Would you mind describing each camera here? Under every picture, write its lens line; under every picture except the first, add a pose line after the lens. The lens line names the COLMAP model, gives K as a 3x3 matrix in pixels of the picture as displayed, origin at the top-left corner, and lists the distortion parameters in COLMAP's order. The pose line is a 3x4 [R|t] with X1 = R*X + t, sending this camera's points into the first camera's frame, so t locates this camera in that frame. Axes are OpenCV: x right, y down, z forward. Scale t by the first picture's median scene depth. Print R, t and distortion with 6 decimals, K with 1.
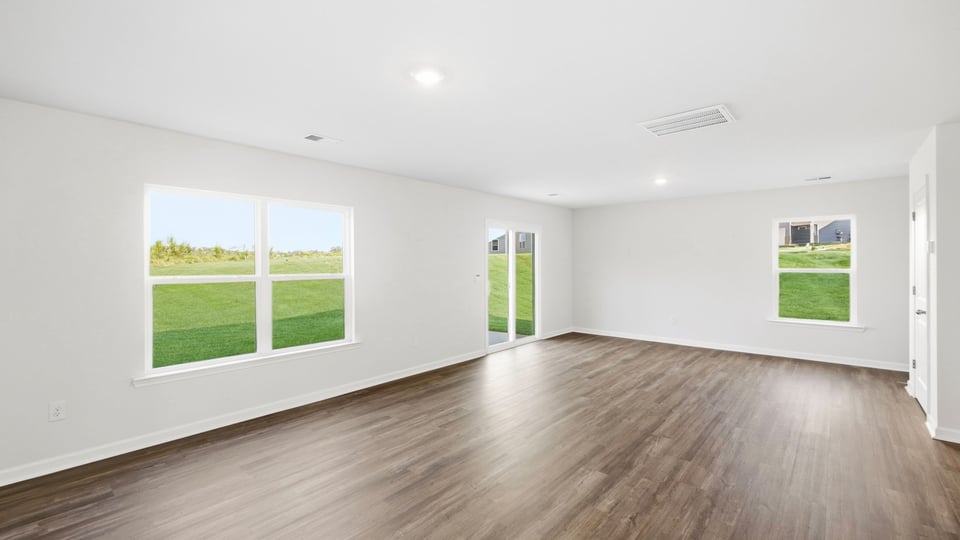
lens RADIAL K [[415.1, 0, 473.3], [0, 415.1, 264.5], [0, 0, 1]] dist [0.012524, -0.000580]
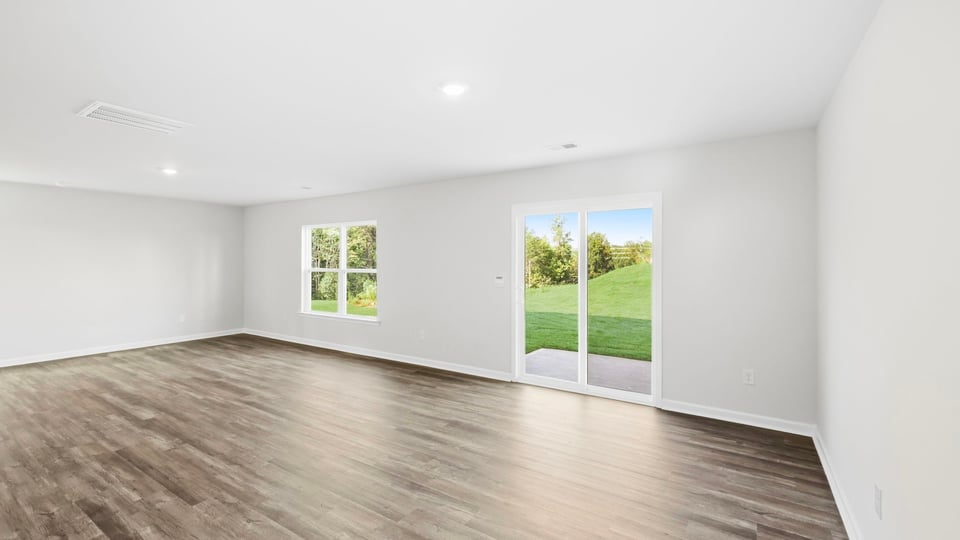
lens RADIAL K [[415.1, 0, 477.5], [0, 415.1, 268.4], [0, 0, 1]] dist [0.012524, -0.000580]
pose [[0.121049, 0.015996, -0.992518, 1.206578], [-0.002361, 0.999872, 0.015826, -0.013091], [0.992644, 0.000427, 0.121072, 1.276653]]
